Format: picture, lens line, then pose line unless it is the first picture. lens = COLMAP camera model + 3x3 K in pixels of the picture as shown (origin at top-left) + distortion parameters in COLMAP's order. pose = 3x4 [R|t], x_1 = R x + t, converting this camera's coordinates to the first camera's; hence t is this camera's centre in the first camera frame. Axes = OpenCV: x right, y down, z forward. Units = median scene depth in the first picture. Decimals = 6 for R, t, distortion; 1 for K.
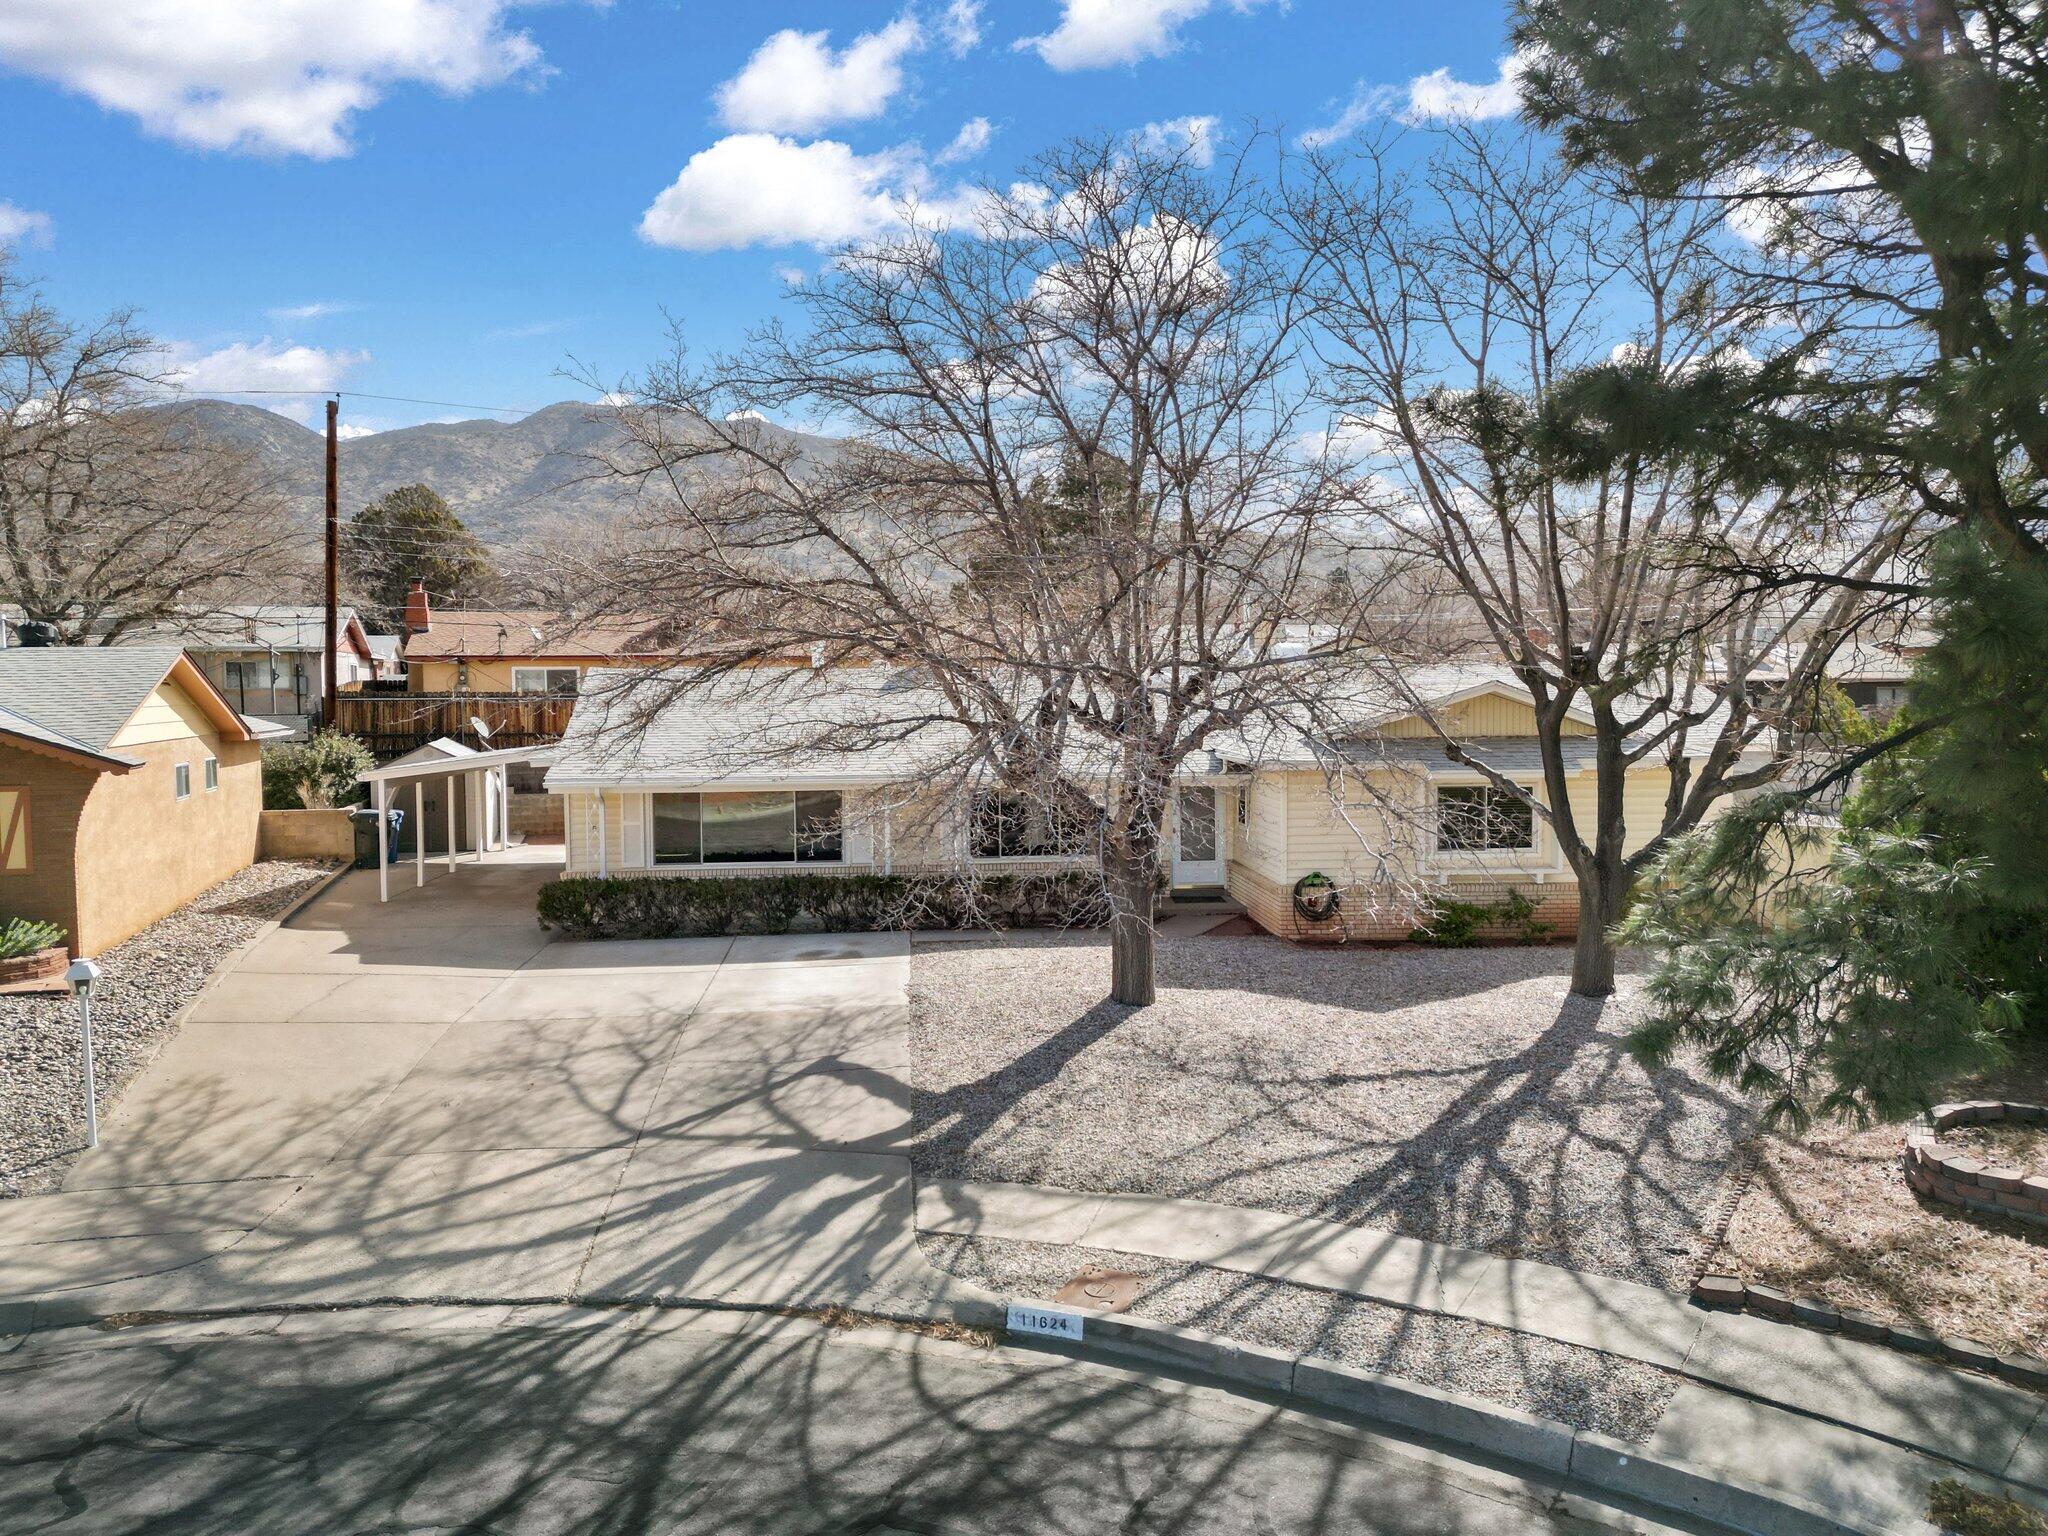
lens RADIAL K [[1455.7, 0, 1025.5], [0, 1455.7, 774.1], [0, 0, 1]] dist [0.049038, -0.033023]
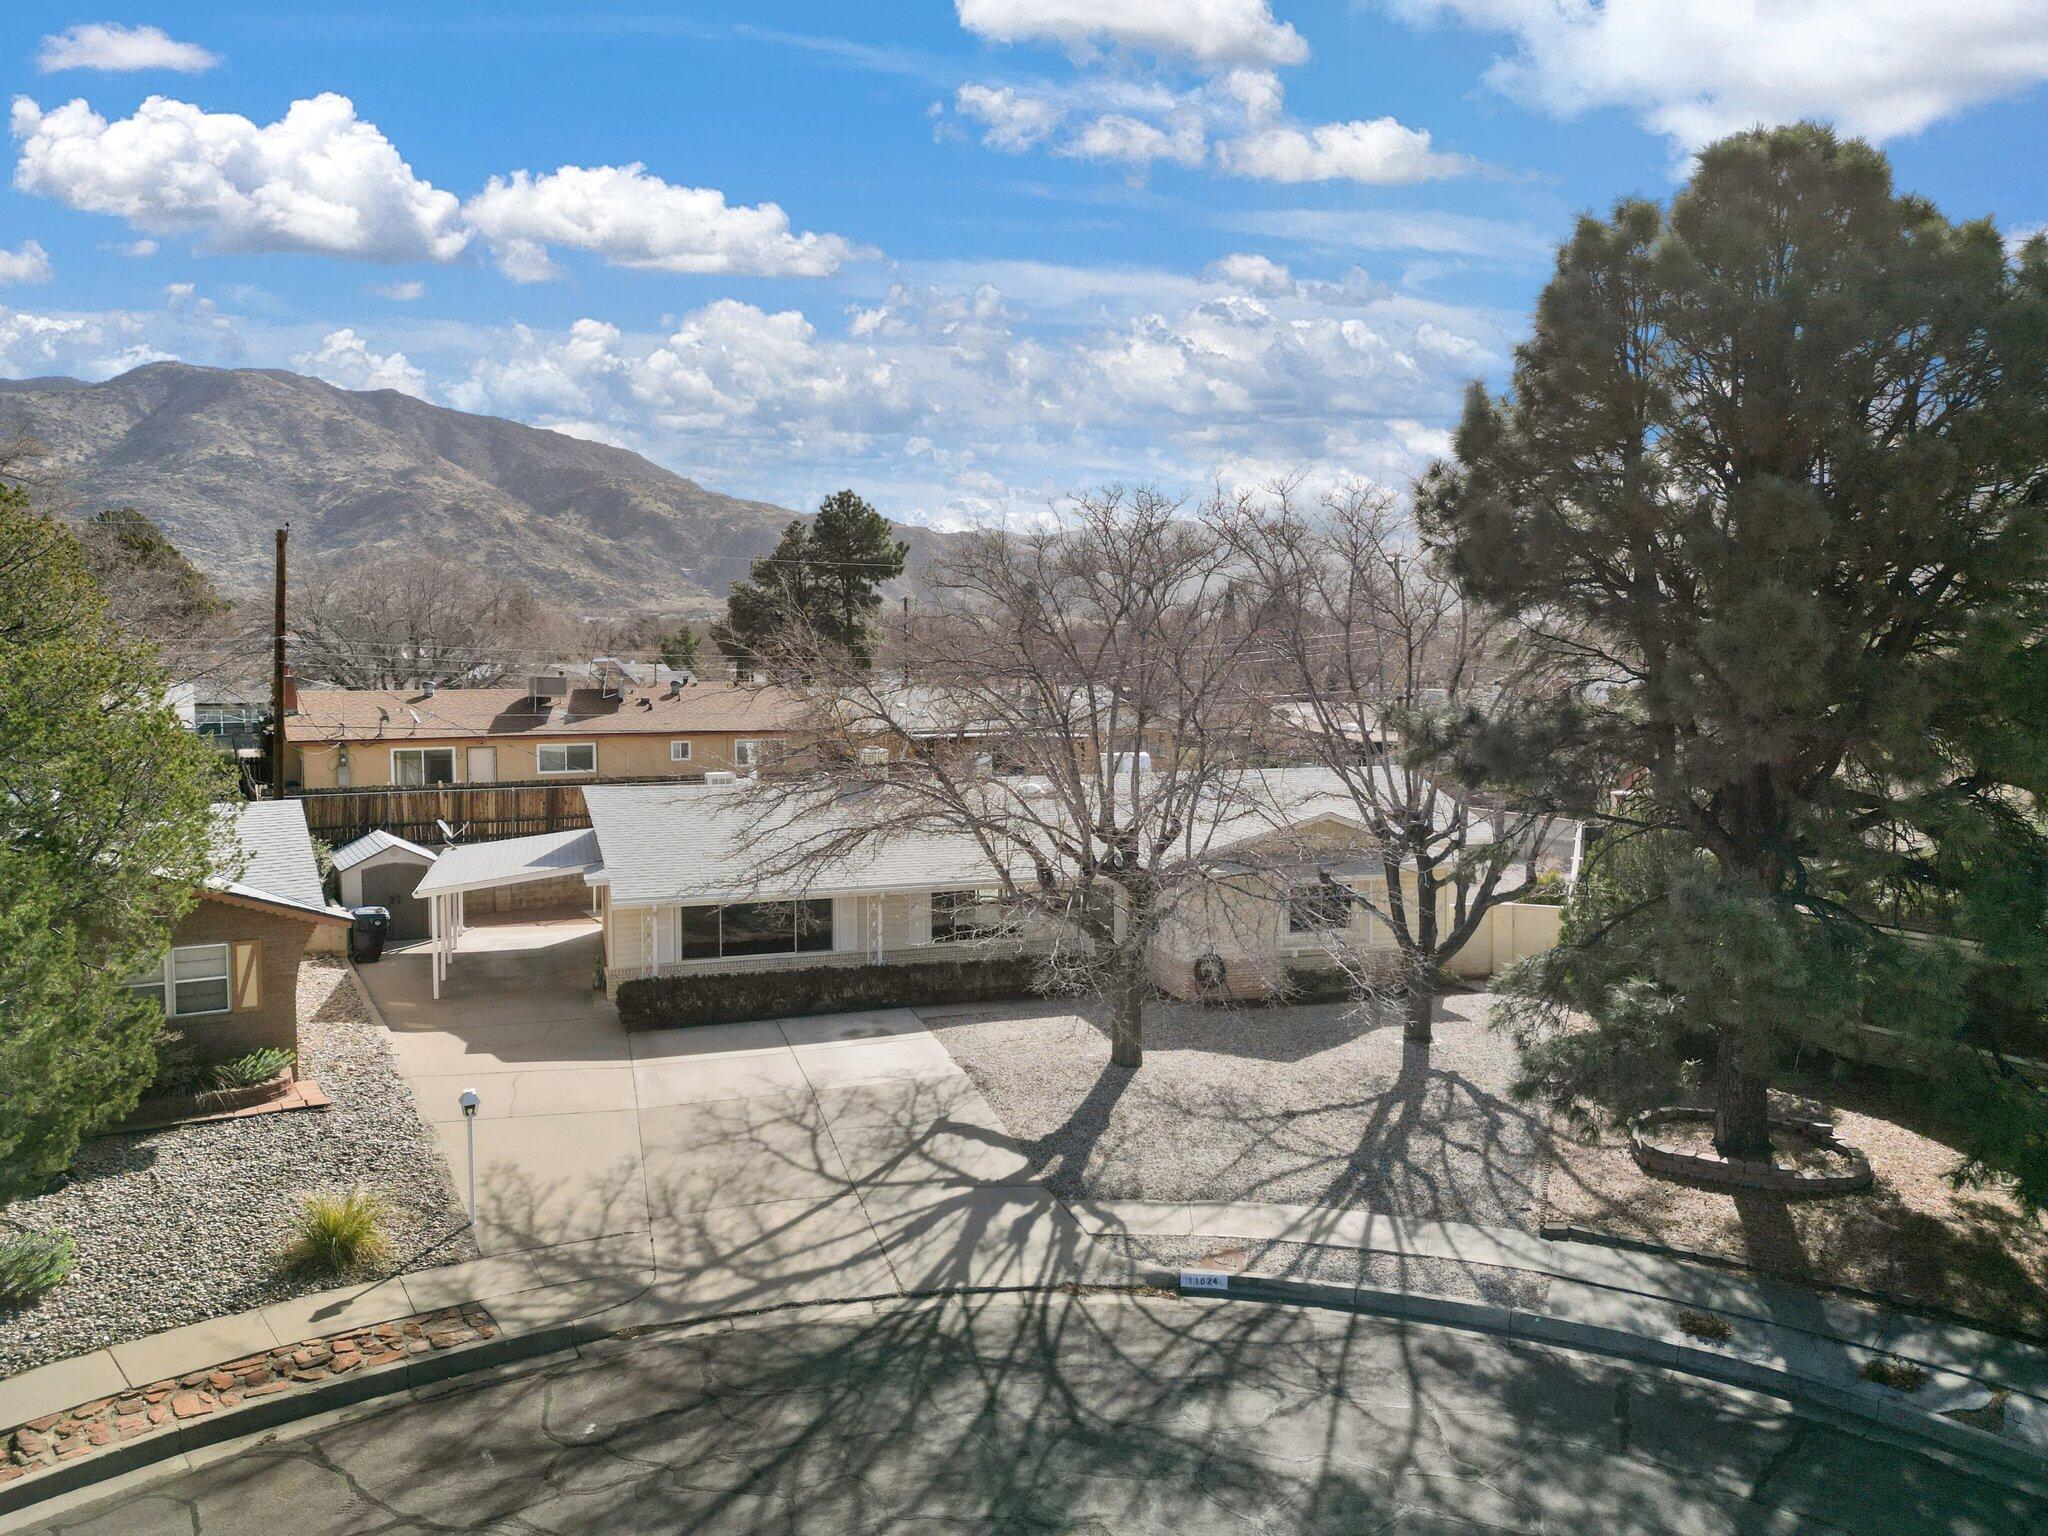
lens RADIAL K [[1455.7, 0, 1023.4], [0, 1455.7, 758.2], [0, 0, 1]] dist [0.049038, -0.033023]
pose [[0.975803, -0.011946, 0.218323, -0.500566], [0.013107, 0.999907, -0.003869, -0.208870], [-0.218257, 0.006637, 0.975869, -0.564036]]
